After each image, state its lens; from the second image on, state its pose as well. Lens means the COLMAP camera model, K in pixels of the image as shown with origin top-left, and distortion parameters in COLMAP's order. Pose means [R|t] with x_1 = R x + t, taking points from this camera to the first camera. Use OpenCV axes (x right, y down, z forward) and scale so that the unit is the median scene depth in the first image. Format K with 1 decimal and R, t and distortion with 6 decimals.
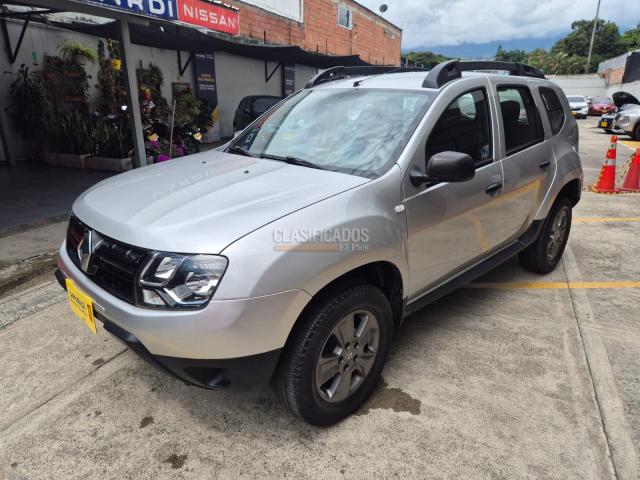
lens RADIAL K [[421.9, 0, 324.2], [0, 421.9, 240.5], [0, 0, 1]] dist [0.016700, -0.001396]
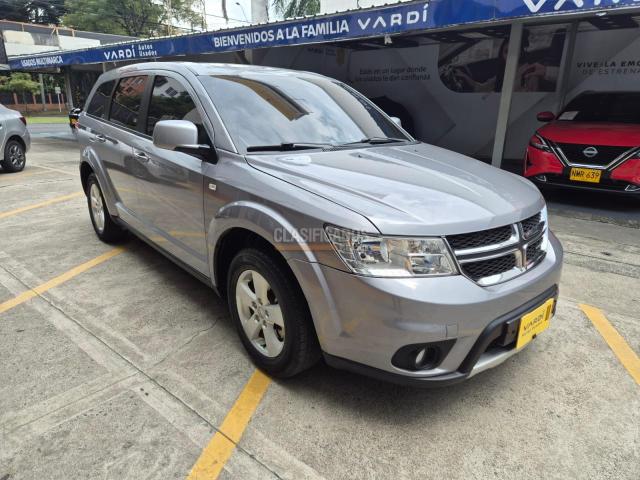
lens RADIAL K [[421.9, 0, 324.2], [0, 421.9, 240.5], [0, 0, 1]] dist [0.016700, -0.001396]
pose [[-0.259499, 0.278663, -0.924666, 1.414721], [-0.319906, 0.878605, 0.354561, -0.481935], [0.911219, 0.387814, -0.138851, 1.604876]]
